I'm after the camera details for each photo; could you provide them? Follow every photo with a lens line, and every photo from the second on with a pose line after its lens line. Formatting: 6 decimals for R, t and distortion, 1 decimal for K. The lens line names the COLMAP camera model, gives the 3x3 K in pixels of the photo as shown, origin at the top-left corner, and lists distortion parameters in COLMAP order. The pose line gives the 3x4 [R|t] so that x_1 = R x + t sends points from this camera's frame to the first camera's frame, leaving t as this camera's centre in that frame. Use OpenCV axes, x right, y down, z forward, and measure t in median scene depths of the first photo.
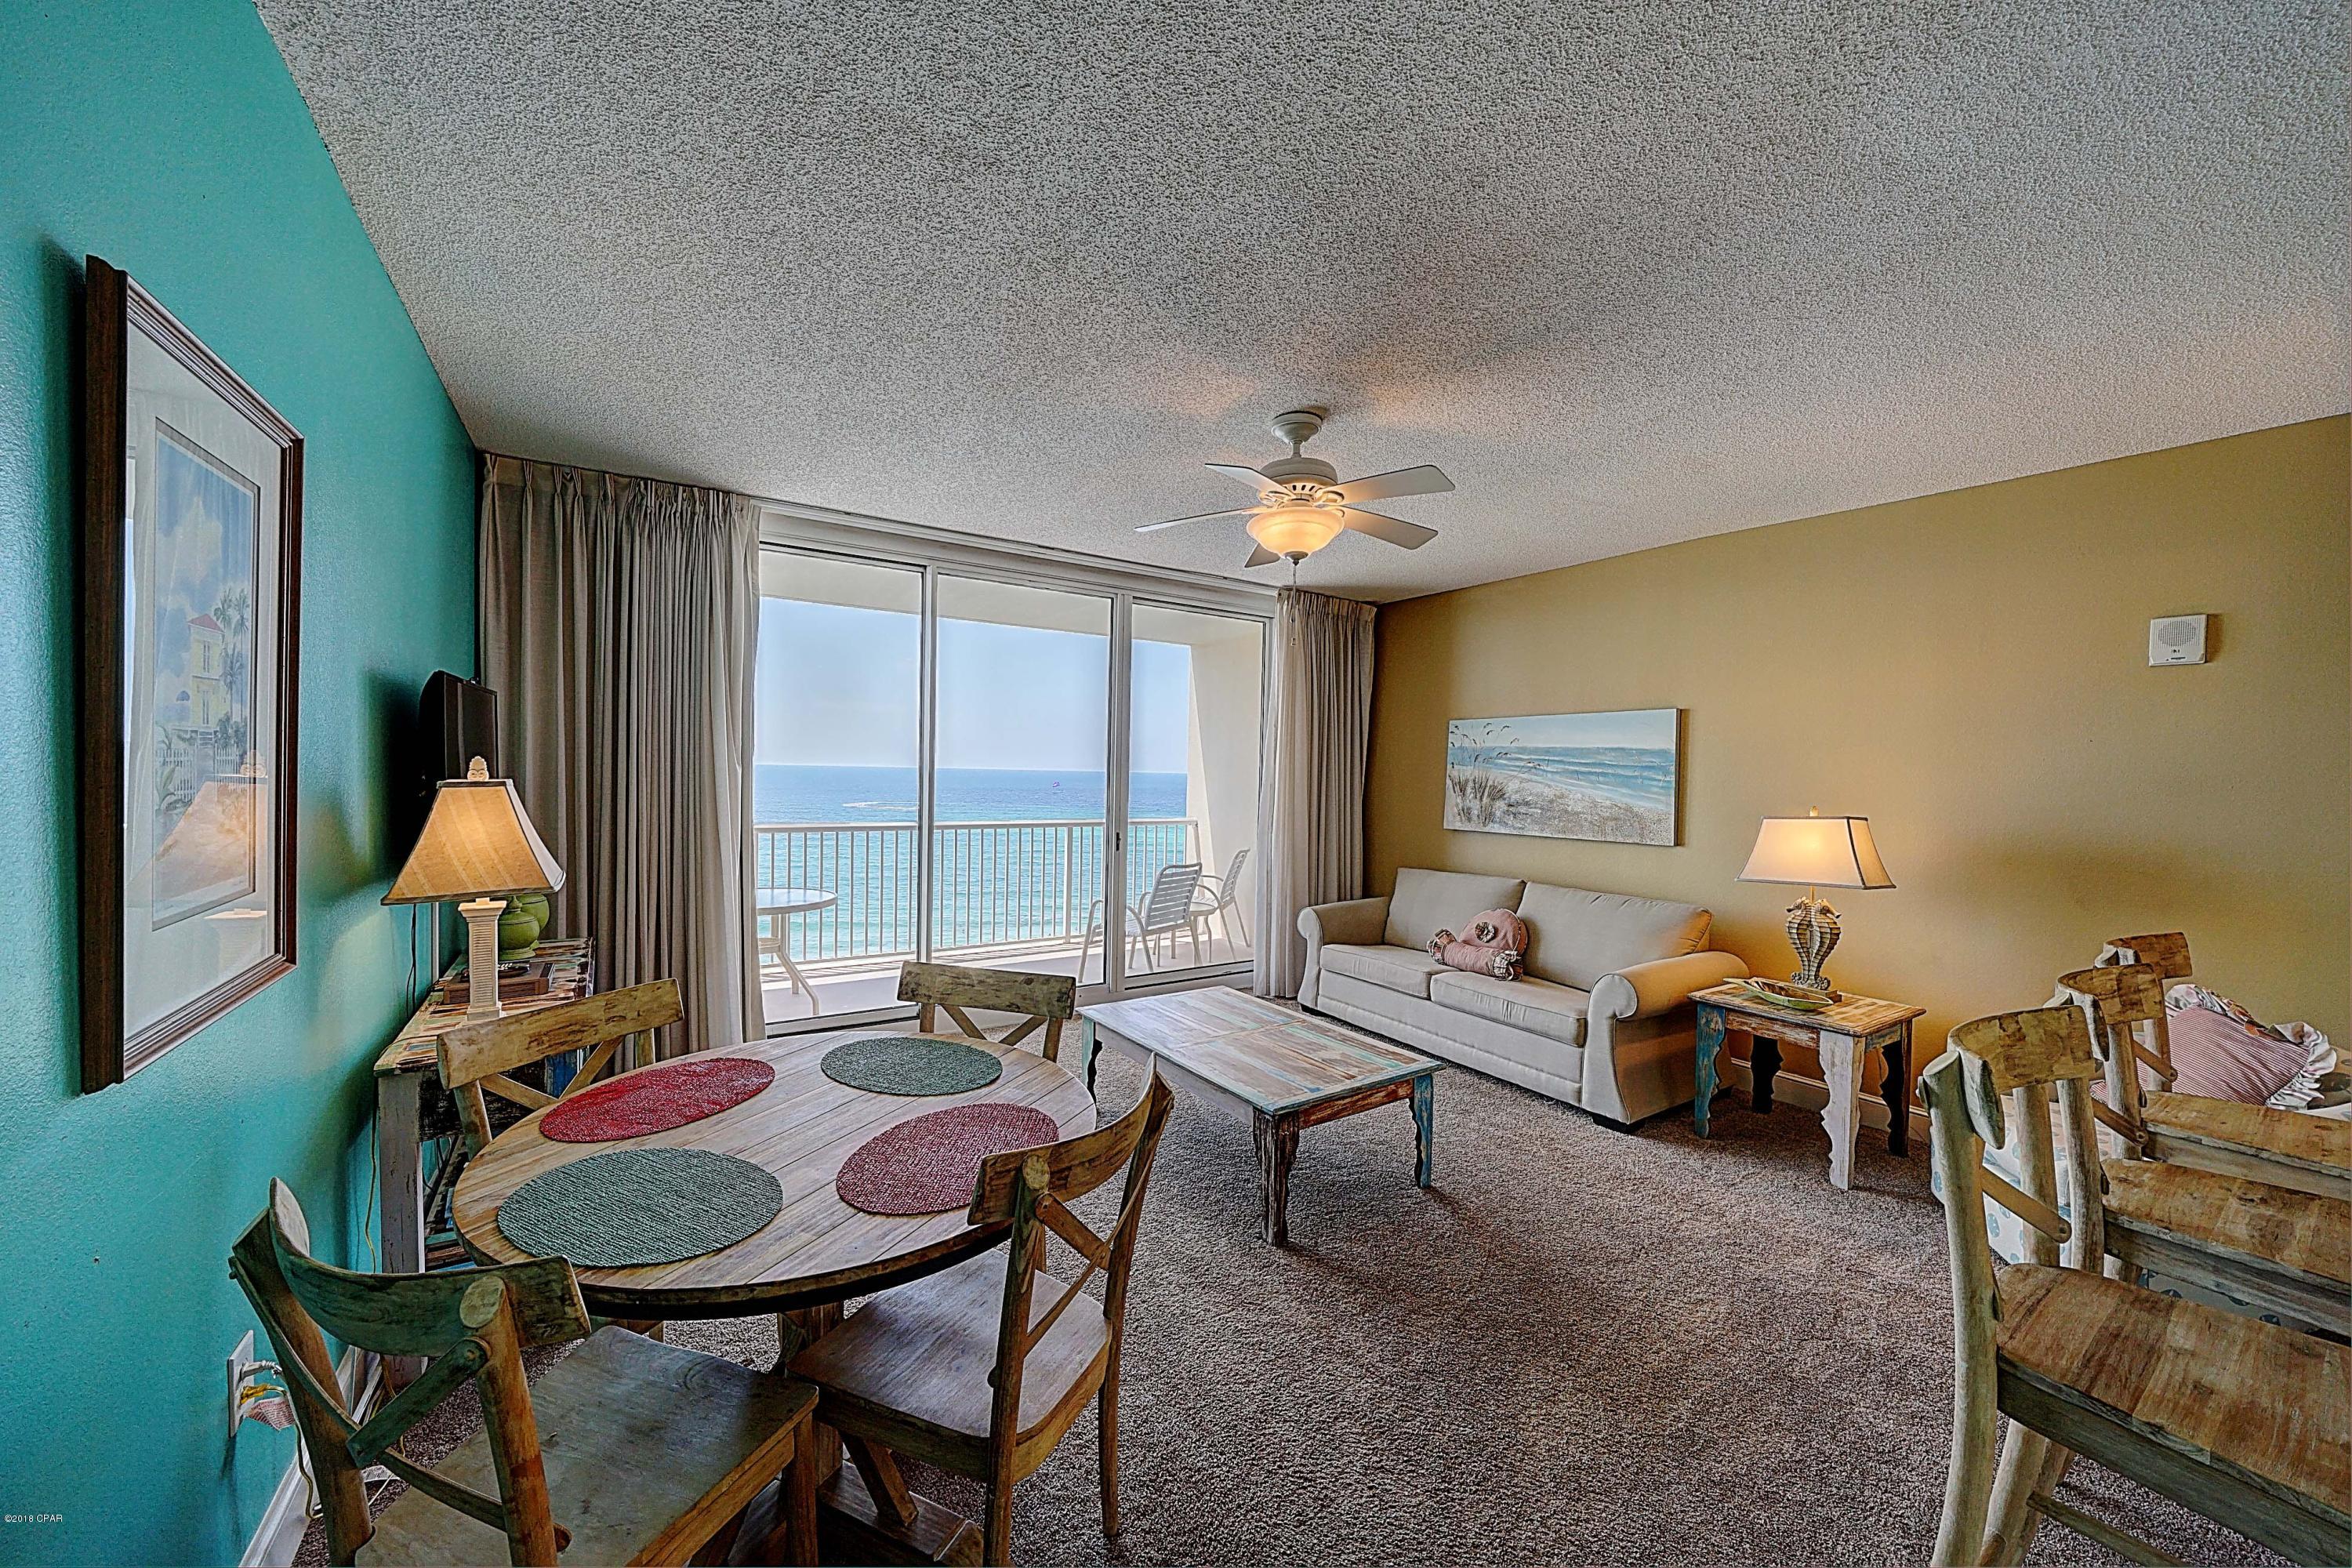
lens RADIAL K [[834.0, 0, 1156.6], [0, 834.0, 790.7], [0, 0, 1]] dist [-0.022313, 0.000129]
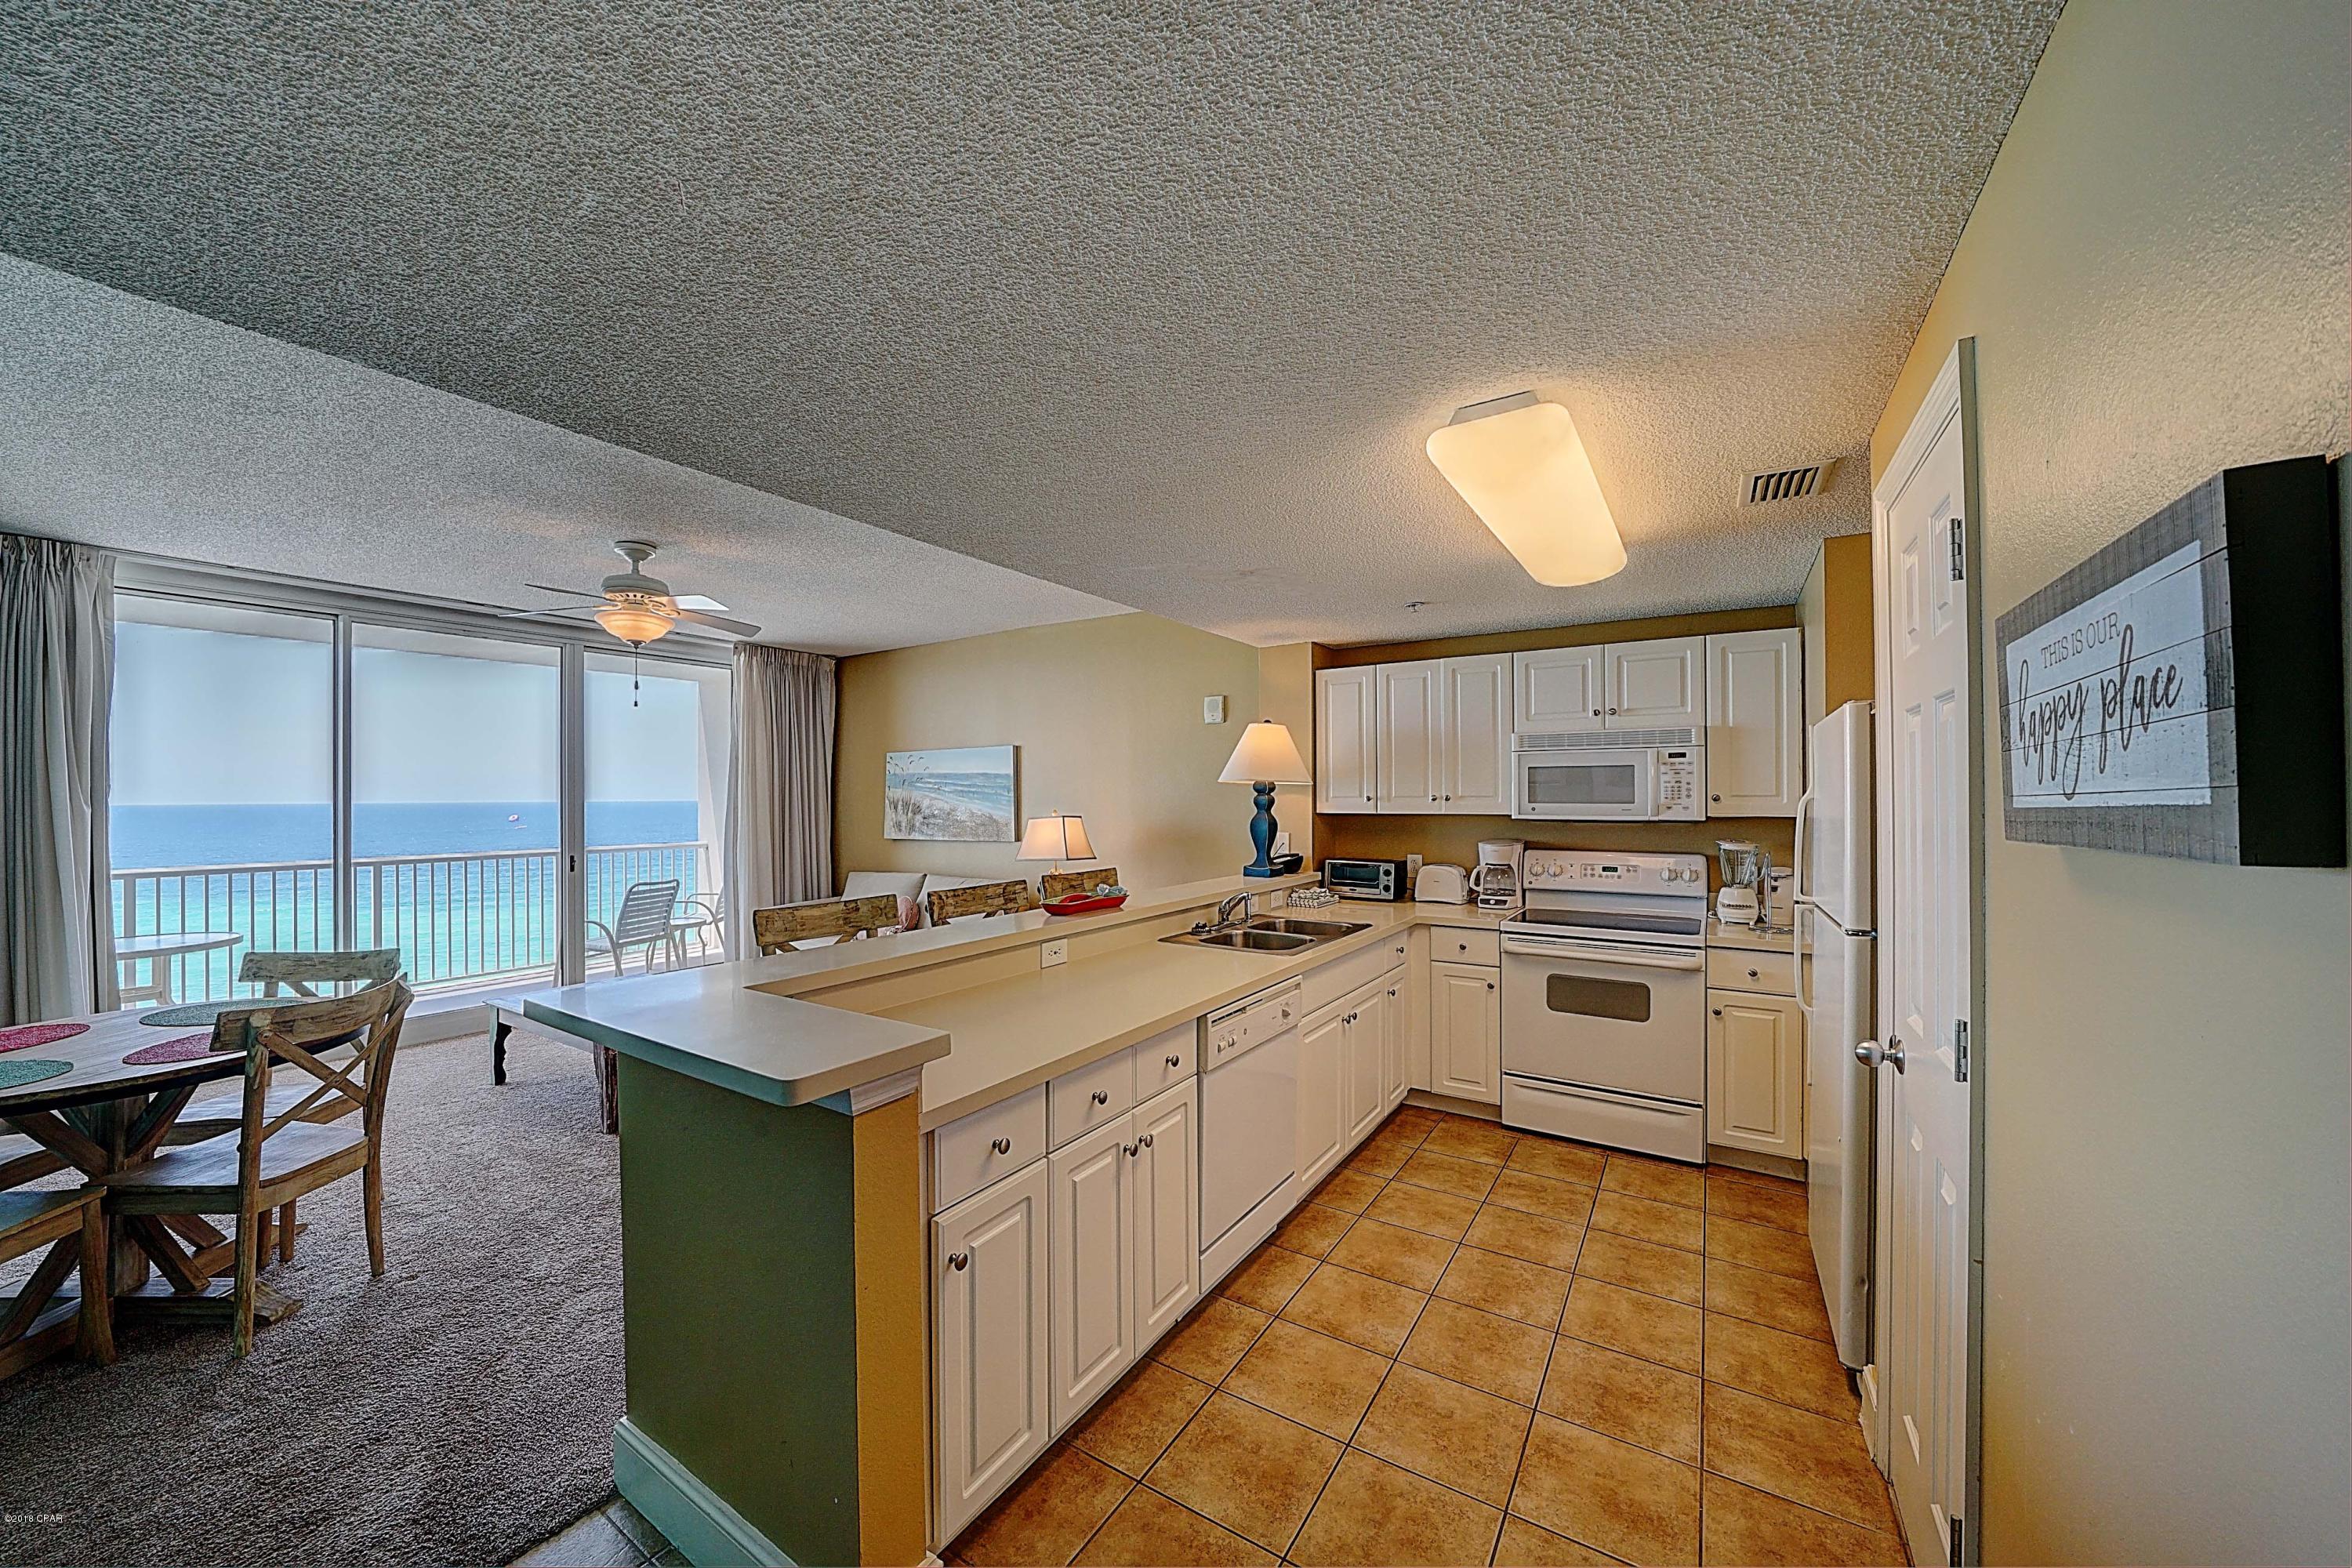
lens RADIAL K [[836.2, 0, 1164.2], [0, 836.2, 791.8], [0, 0, 1]] dist [-0.023483, 0.002695]
pose [[0.908525, -0.024740, 0.417097, 0.261953], [0.035465, 0.999209, -0.017984, 0.015928], [-0.416322, 0.031131, 0.908684, -0.419117]]
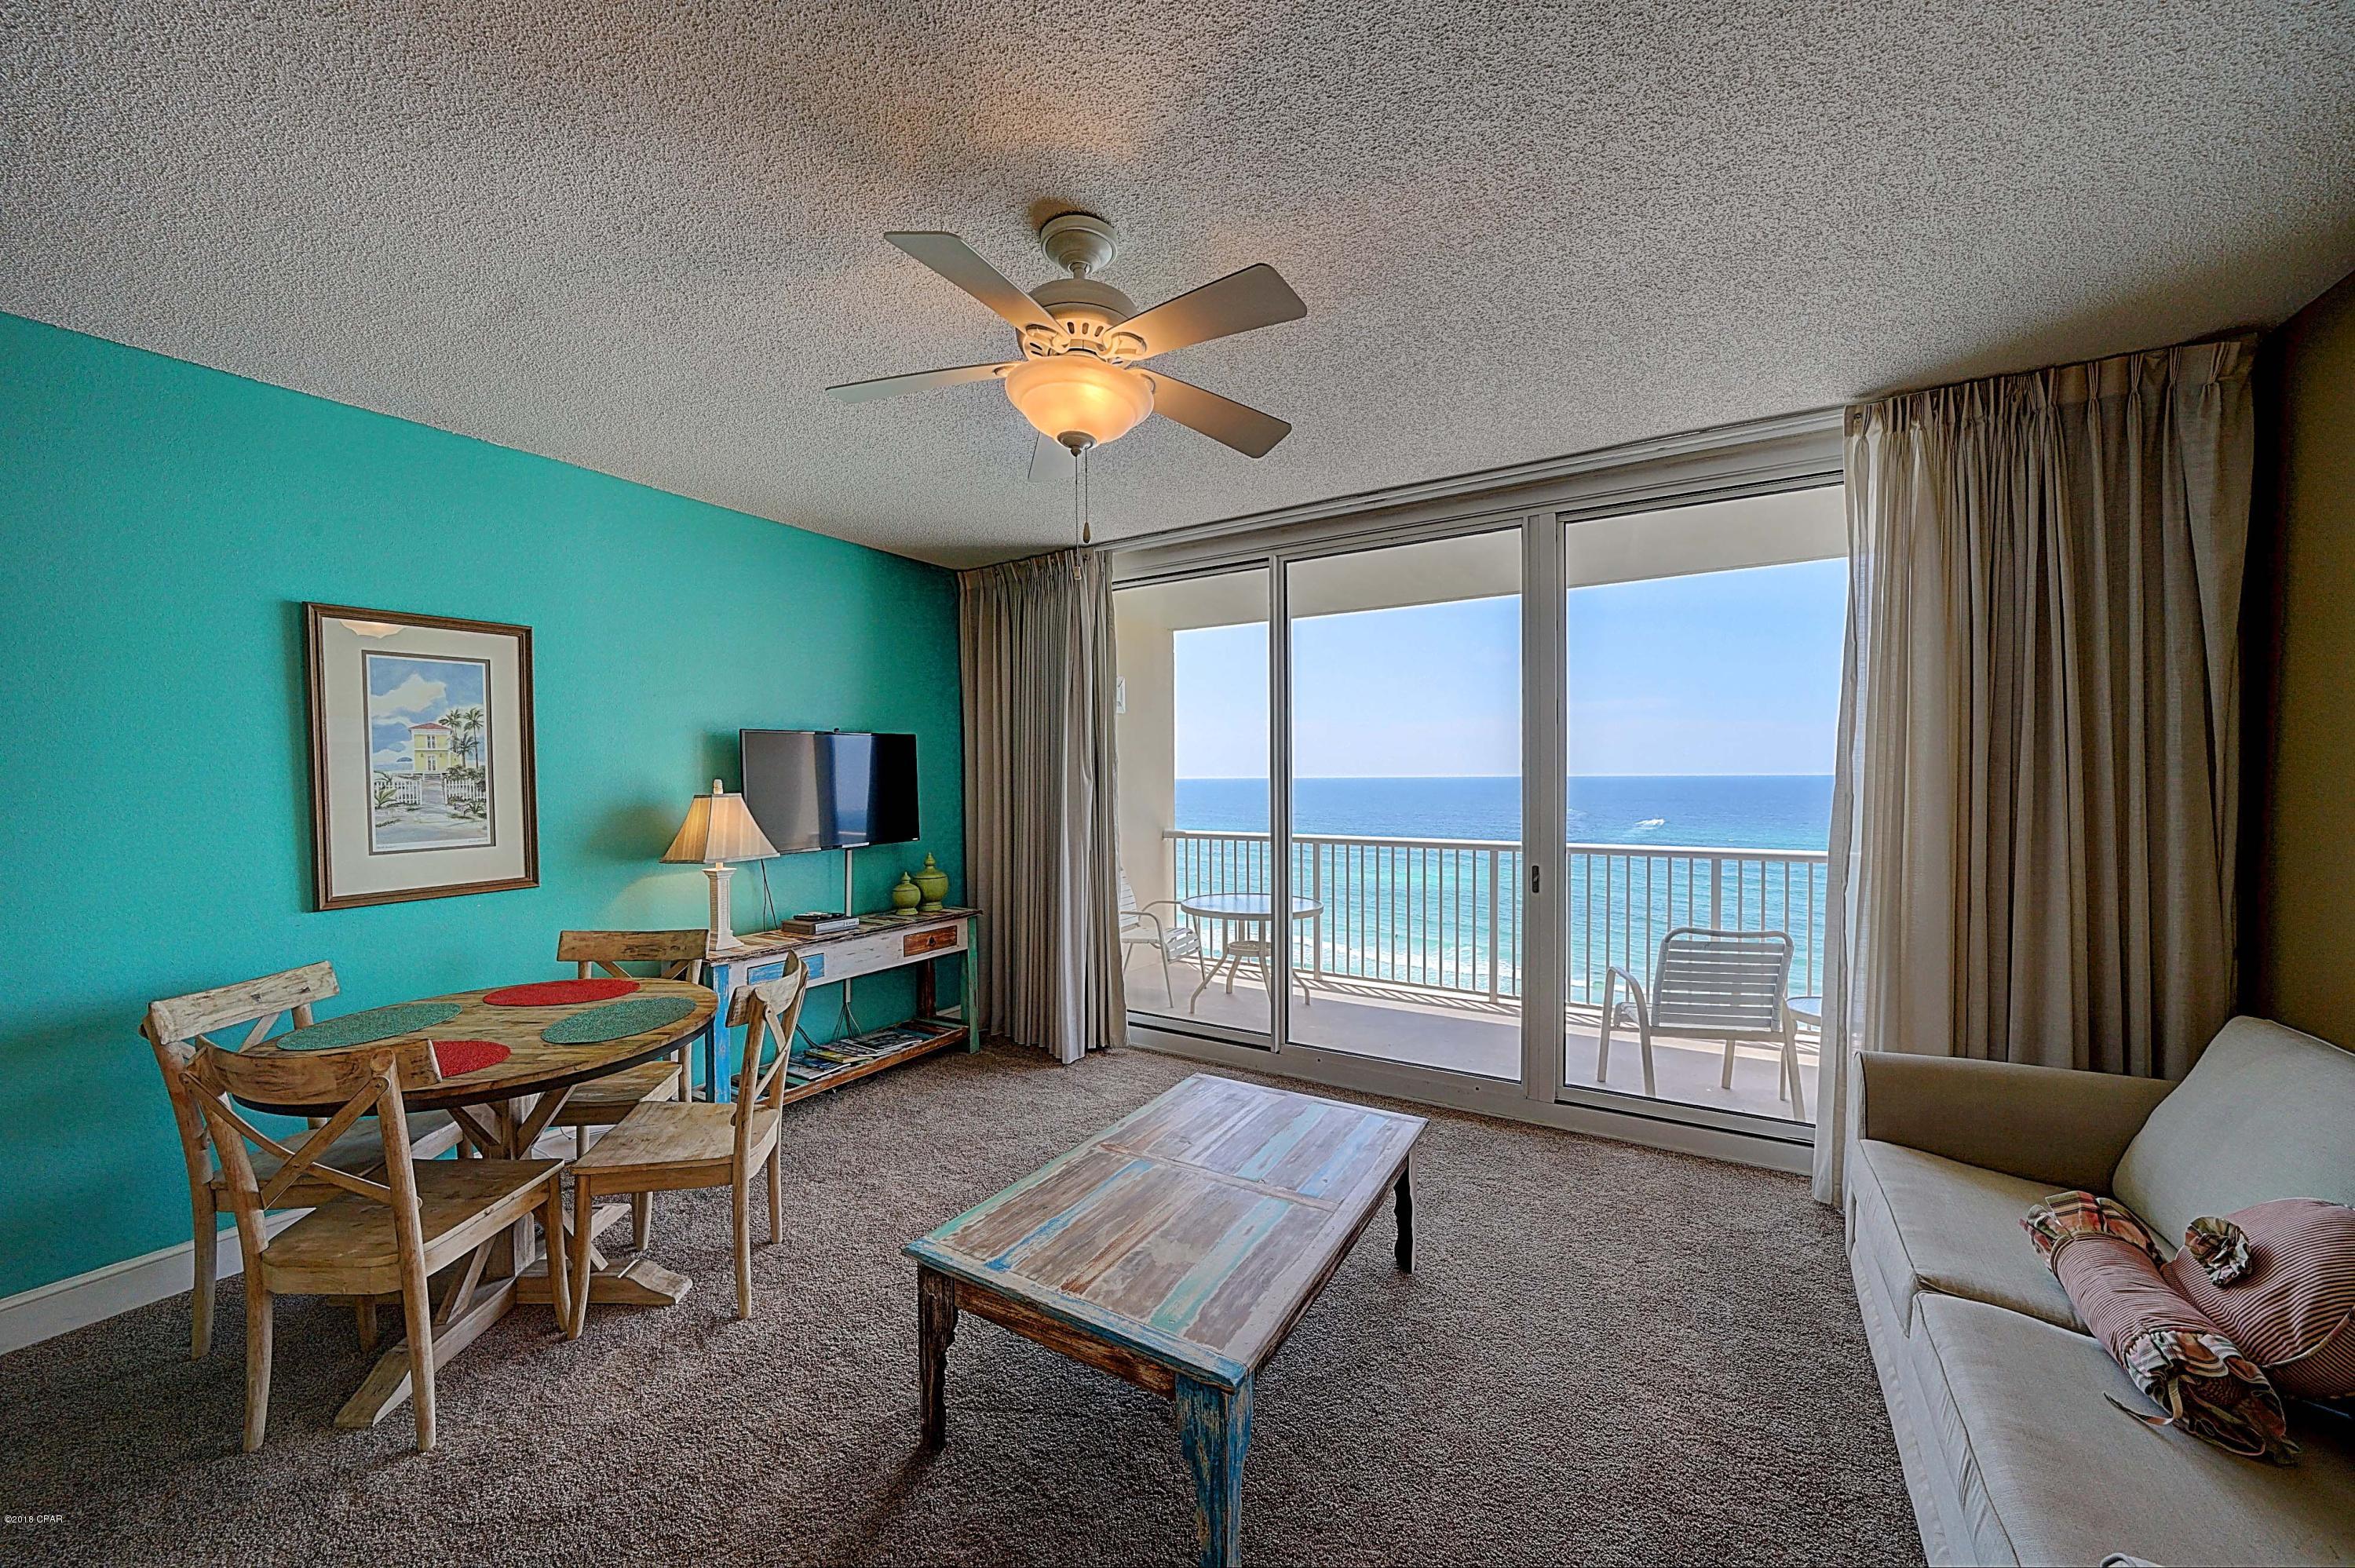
lens RADIAL K [[837.1, 0, 1165.7], [0, 837.1, 791.8], [0, 0, 1]] dist [-0.023483, 0.002695]
pose [[0.436668, -0.006977, -0.899596, 0.529896], [-0.005414, 0.999931, -0.010383, -0.002393], [0.899606, 0.009405, 0.436600, 0.528730]]
